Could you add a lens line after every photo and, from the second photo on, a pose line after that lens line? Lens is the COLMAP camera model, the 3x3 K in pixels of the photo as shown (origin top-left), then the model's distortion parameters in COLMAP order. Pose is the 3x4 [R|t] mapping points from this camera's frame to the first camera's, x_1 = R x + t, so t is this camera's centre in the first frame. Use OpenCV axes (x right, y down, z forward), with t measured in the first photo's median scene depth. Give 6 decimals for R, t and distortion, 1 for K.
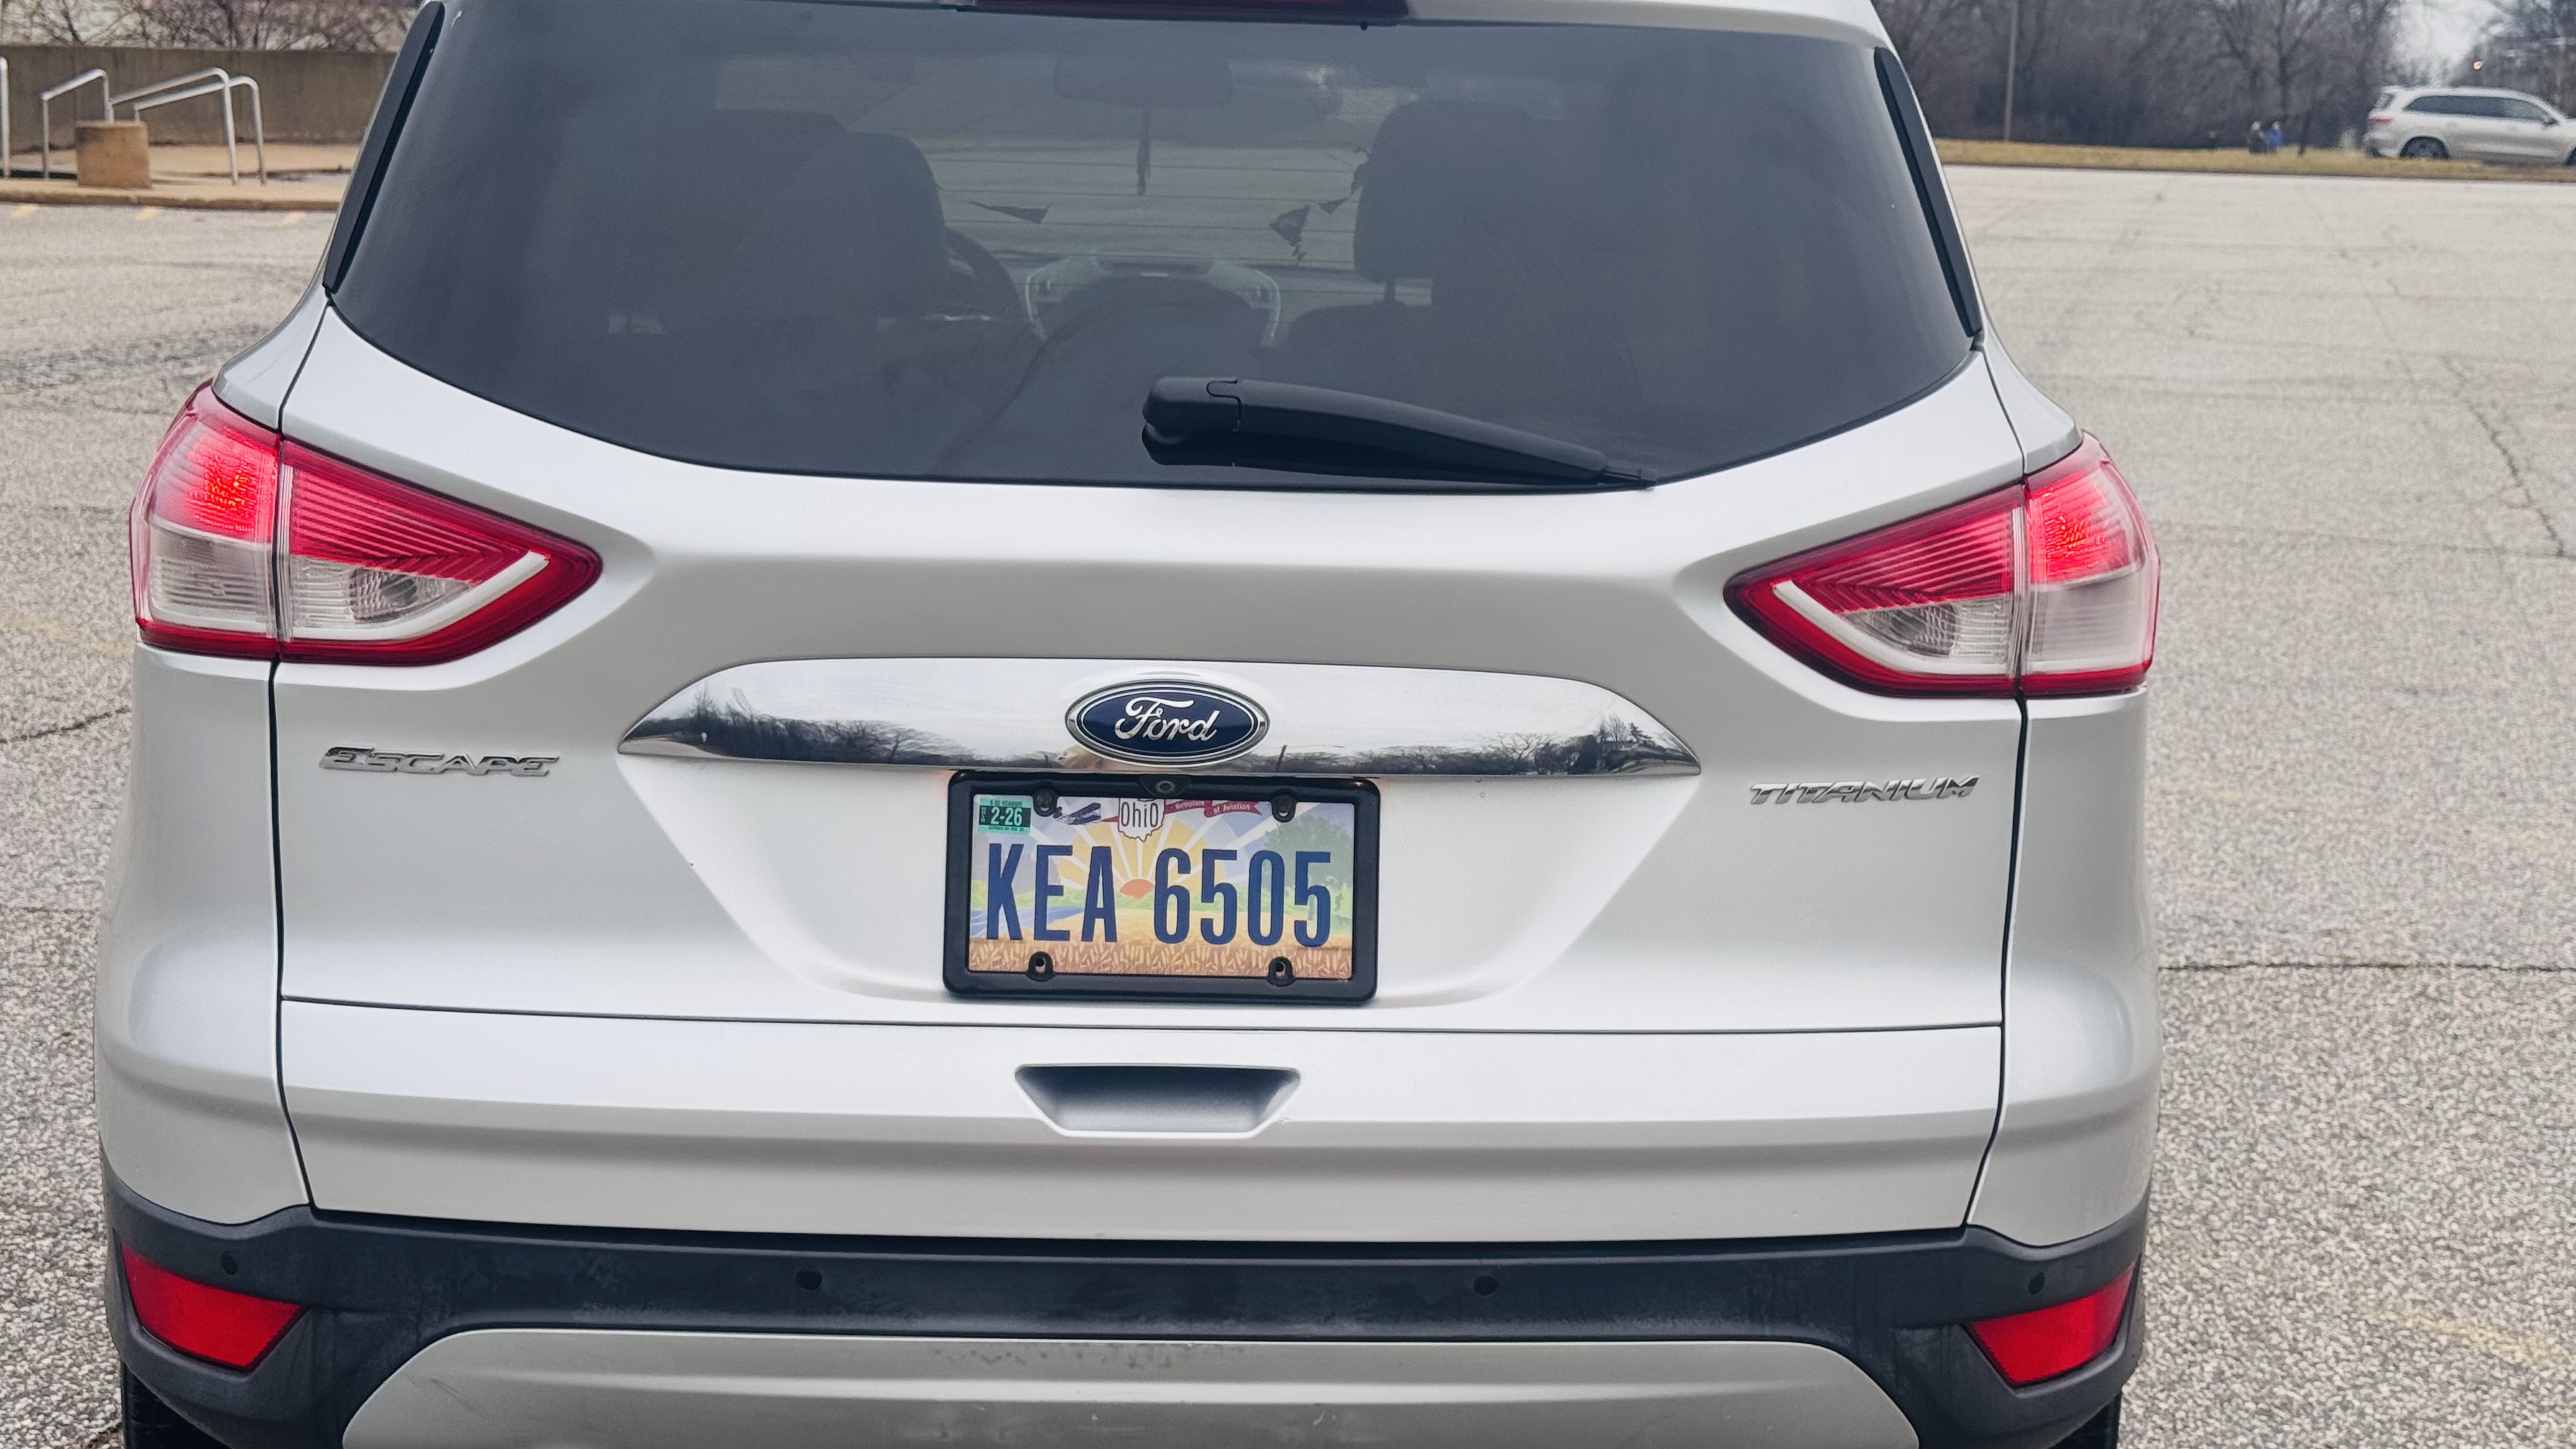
lens RADIAL K [[3686.2, 0, 1288.0], [0, 3686.2, 724.5], [0, 0, 1]] dist [0.124537, -0.185881]
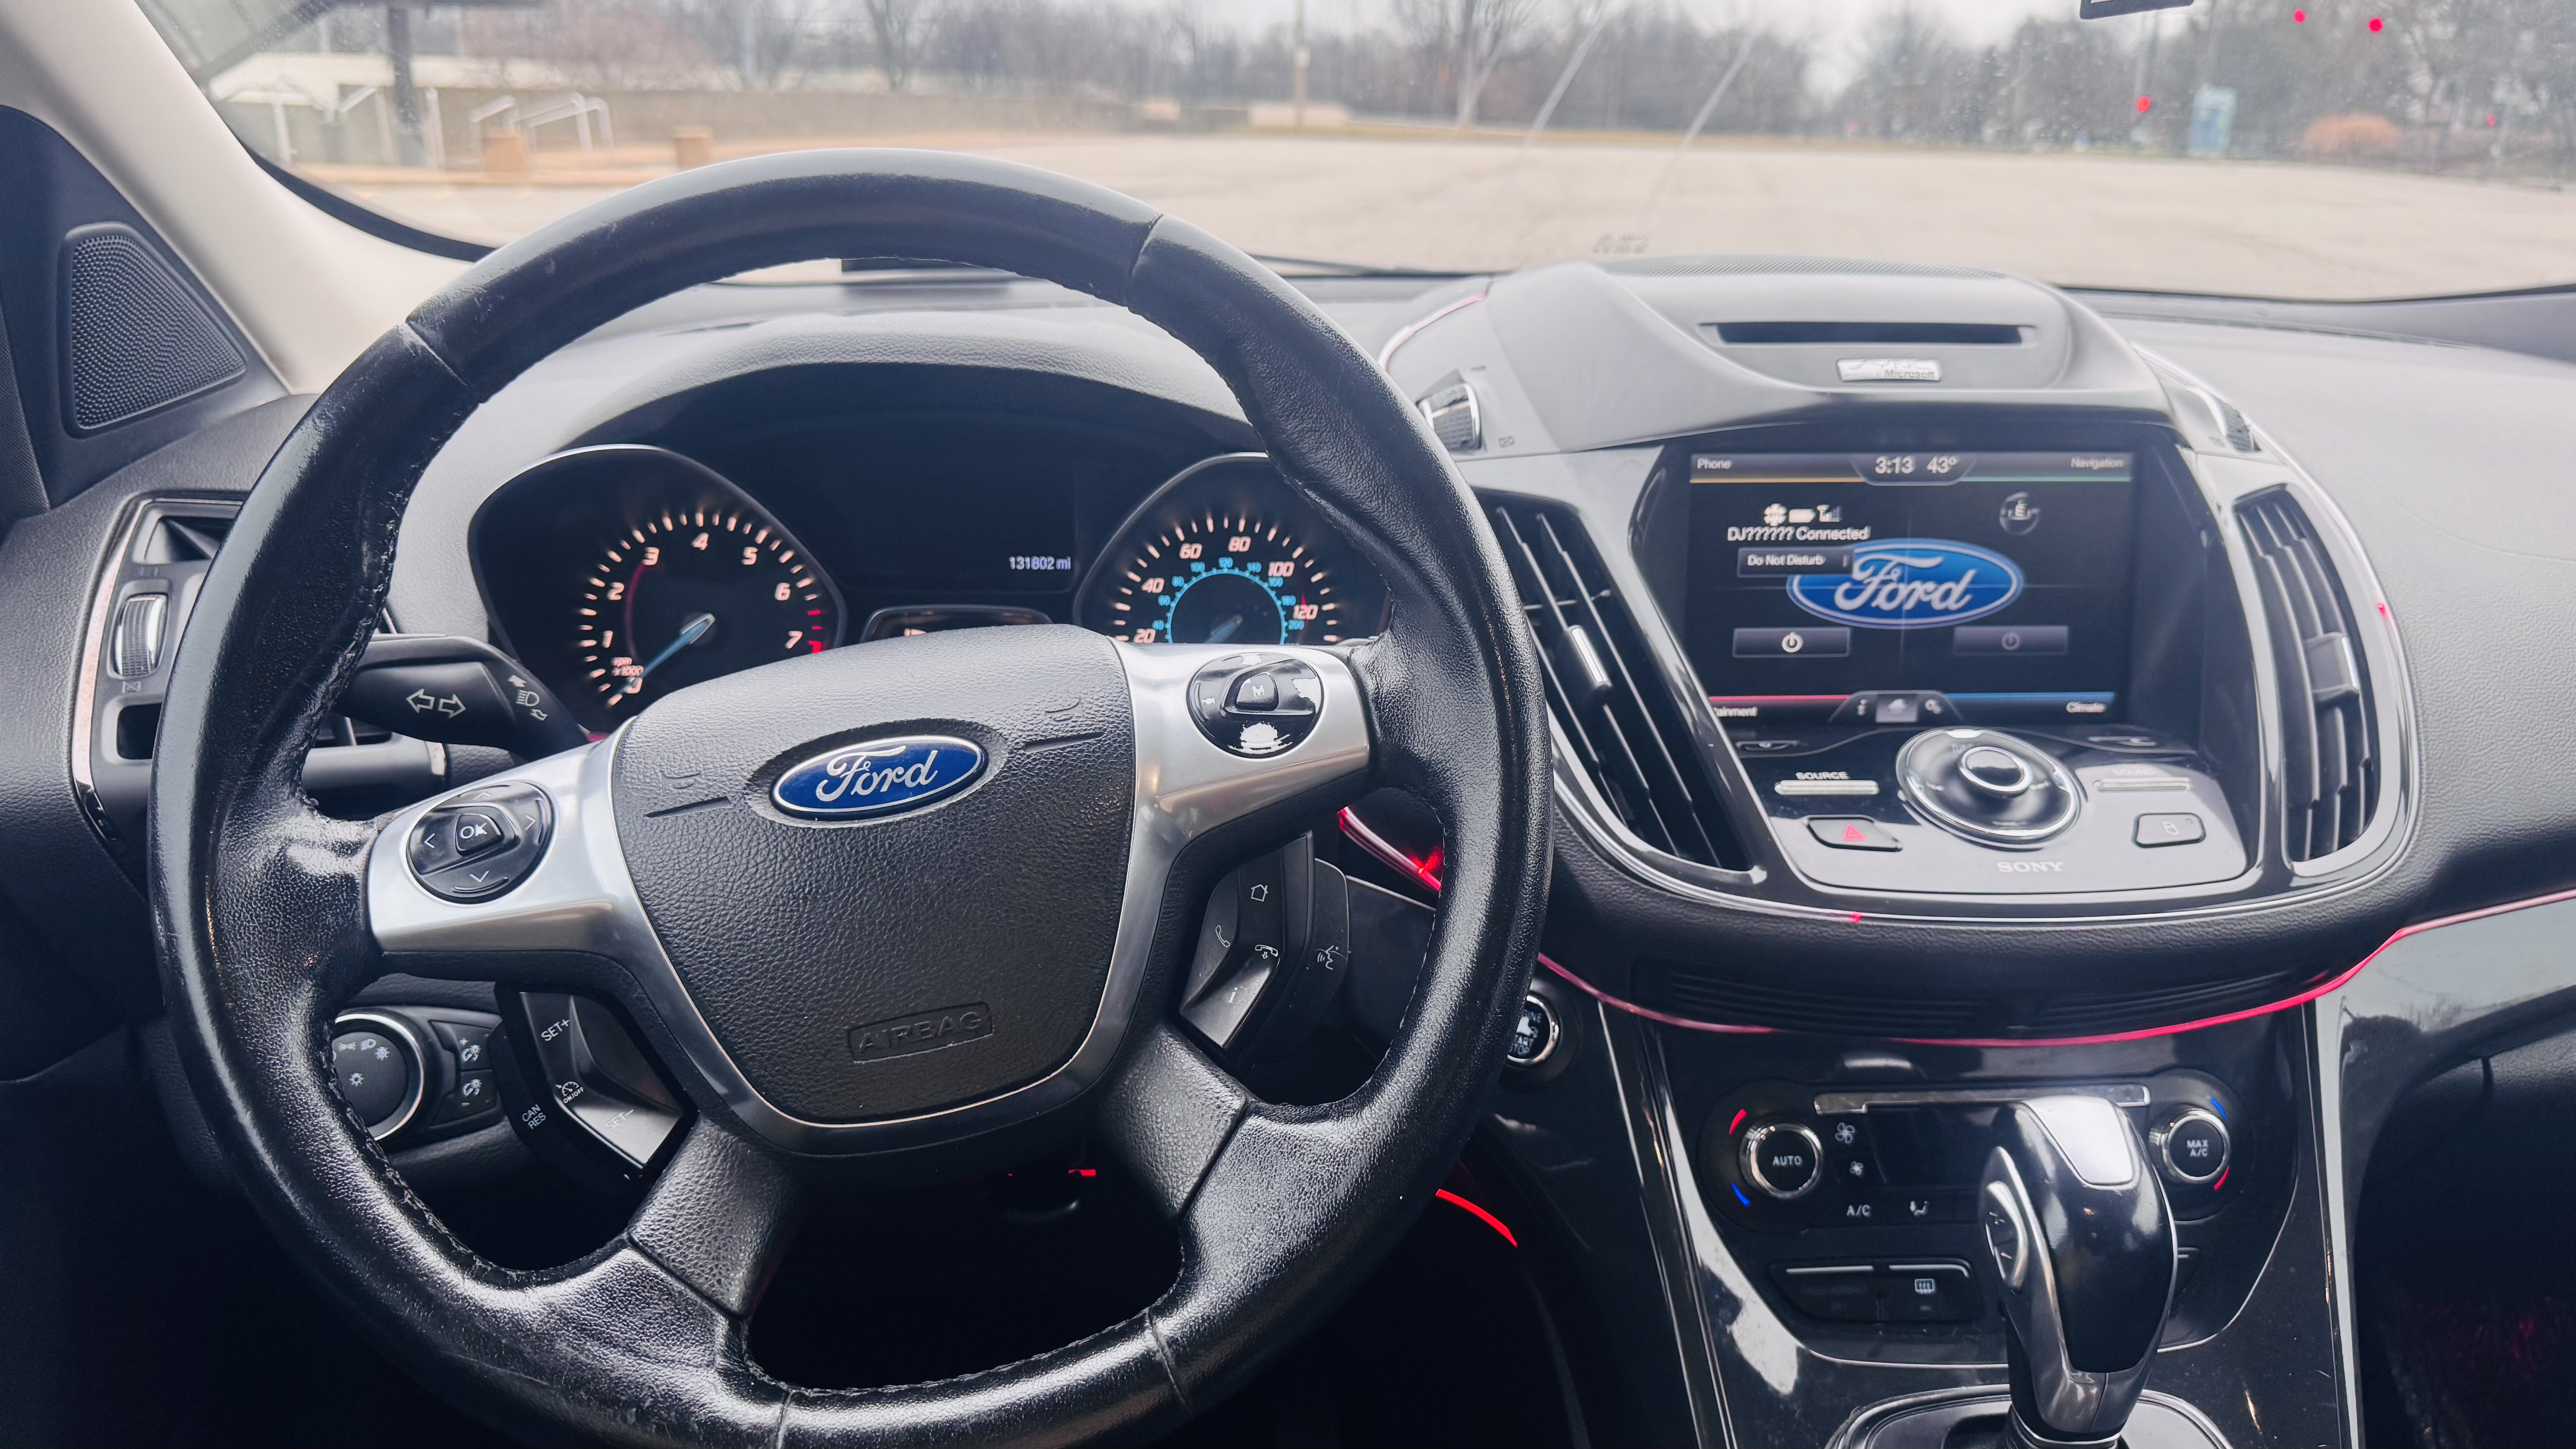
lens RADIAL K [[1827.0, 0, 1296.4], [0, 1827.0, 781.0], [0, 0, 1]] dist [0.049368, -0.079490]
pose [[0.999183, -0.023406, 0.032944, -0.103480], [0.017178, 0.983875, 0.178030, -0.219464], [-0.036579, -0.177318, 0.983473, 1.593534]]
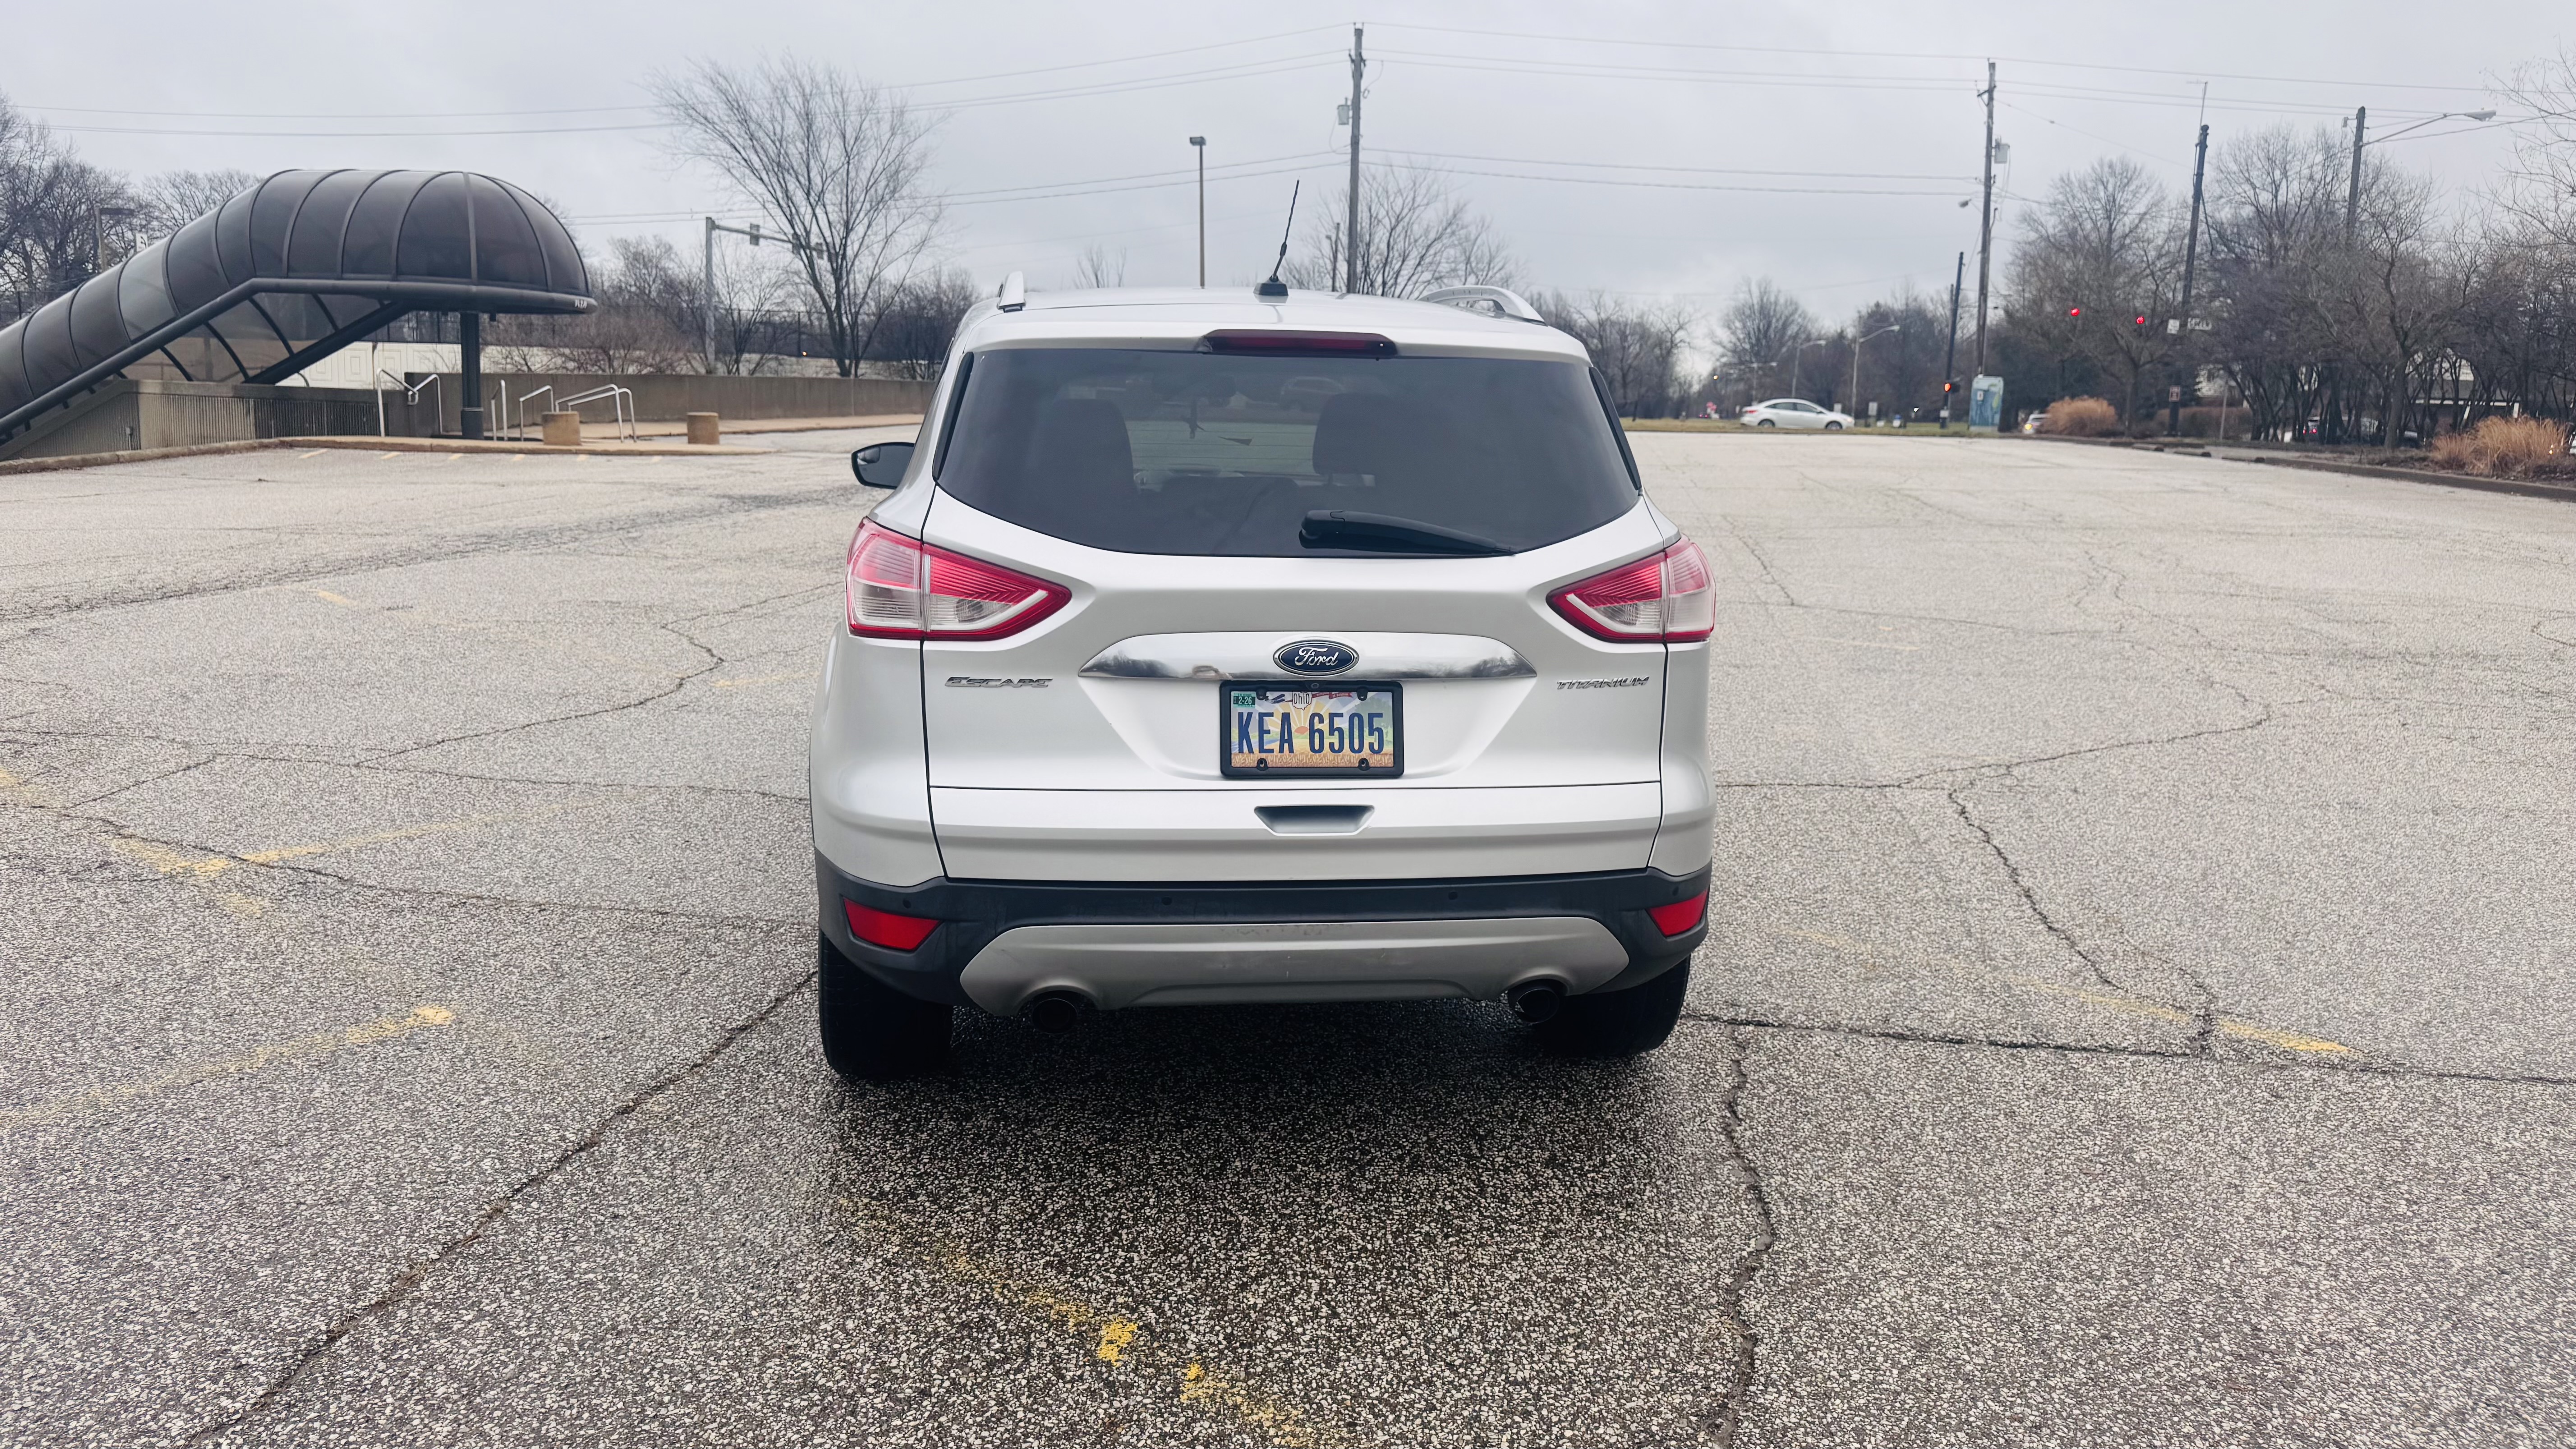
lens RADIAL K [[1841.3, 0, 1292.7], [0, 1841.3, 722.4], [0, 0, 1]] dist [0.132888, -0.251813]
pose [[0.996337, -0.022606, 0.082477, -0.138882], [0.022021, 0.999726, 0.007991, 0.029485], [-0.082635, -0.006146, 0.996561, -0.155420]]
